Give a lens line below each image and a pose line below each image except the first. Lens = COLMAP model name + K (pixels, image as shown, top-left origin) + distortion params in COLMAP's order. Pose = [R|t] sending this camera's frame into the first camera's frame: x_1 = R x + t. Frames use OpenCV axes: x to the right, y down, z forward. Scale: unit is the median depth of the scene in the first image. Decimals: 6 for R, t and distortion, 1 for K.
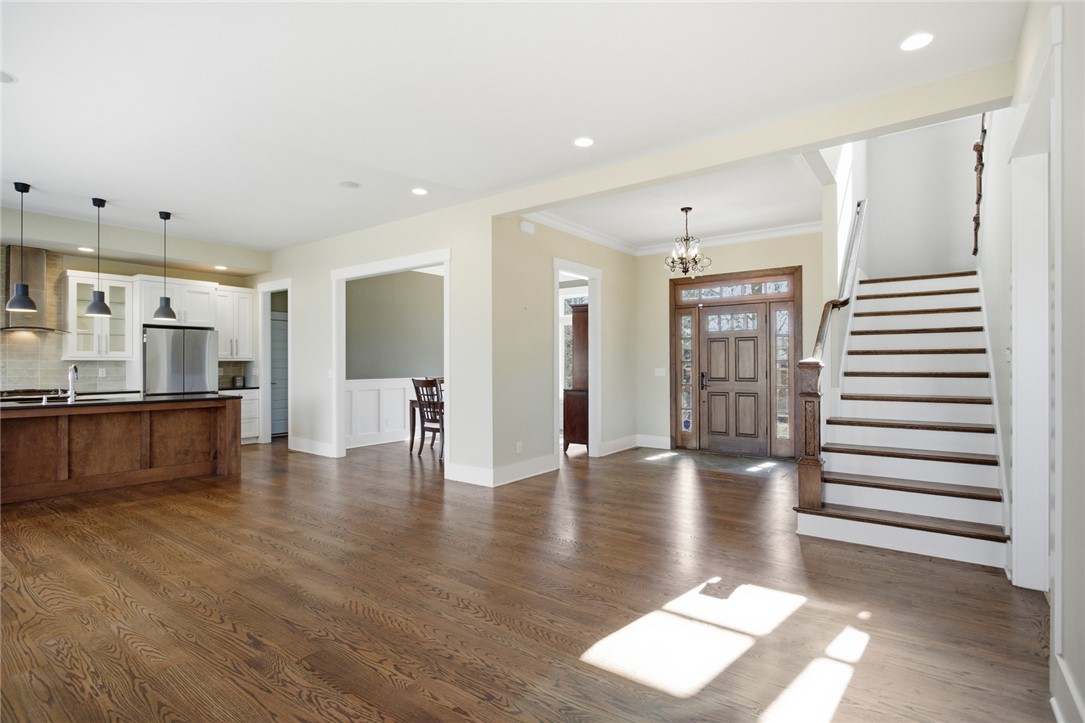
lens RADIAL K [[521.5, 0, 537.4], [0, 521.5, 364.3], [0, 0, 1]] dist [-0.005685, -0.000471]
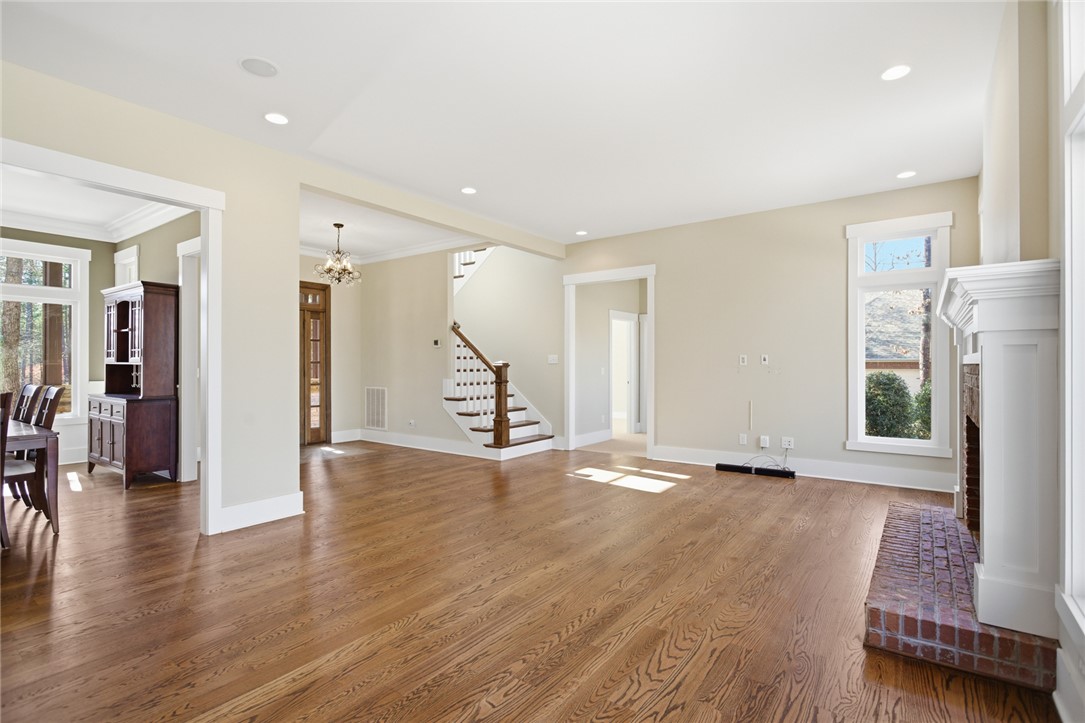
lens RADIAL K [[521.5, 0, 534.1], [0, 521.5, 367.1], [0, 0, 1]] dist [-0.005685, -0.000471]
pose [[0.005394, -0.002737, 0.999982, -0.804475], [-0.000604, 0.999996, 0.002740, 0.002150], [-0.999985, -0.000619, 0.005393, 0.561218]]
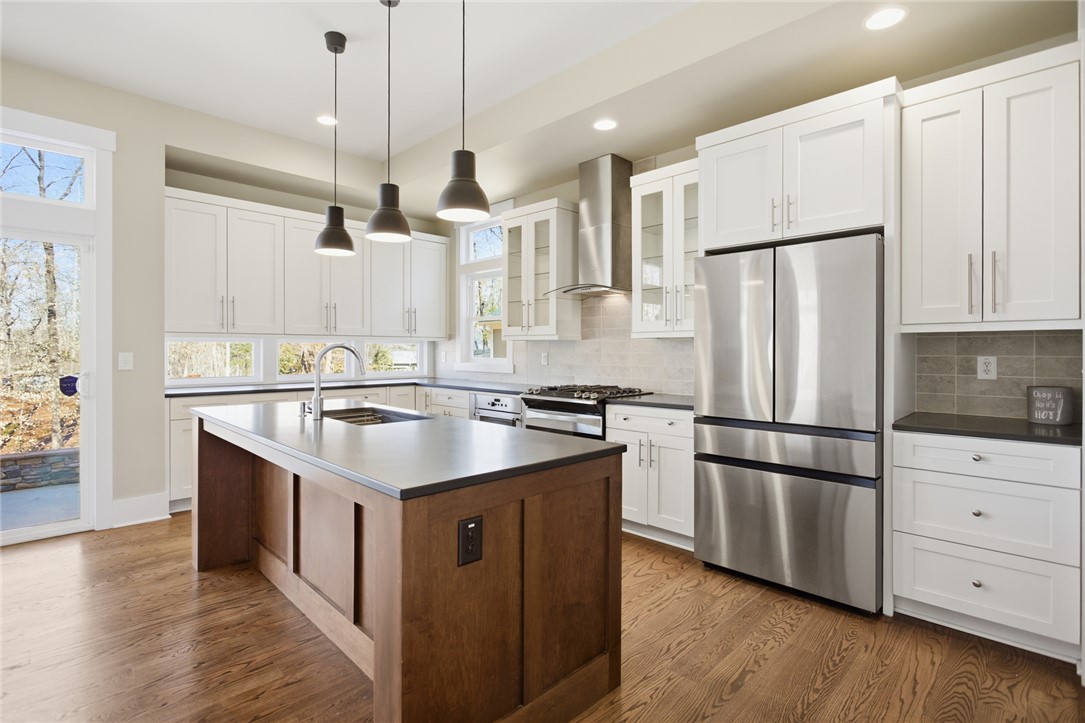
lens RADIAL K [[521.5, 0, 539.8], [0, 521.5, 352.7], [0, 0, 1]] dist [-0.005685, -0.000471]
pose [[-0.148213, 0.007277, -0.988929, -0.365098], [0.000576, 0.999973, 0.007272, 0.003646], [0.988955, 0.000508, -0.148213, 1.083058]]
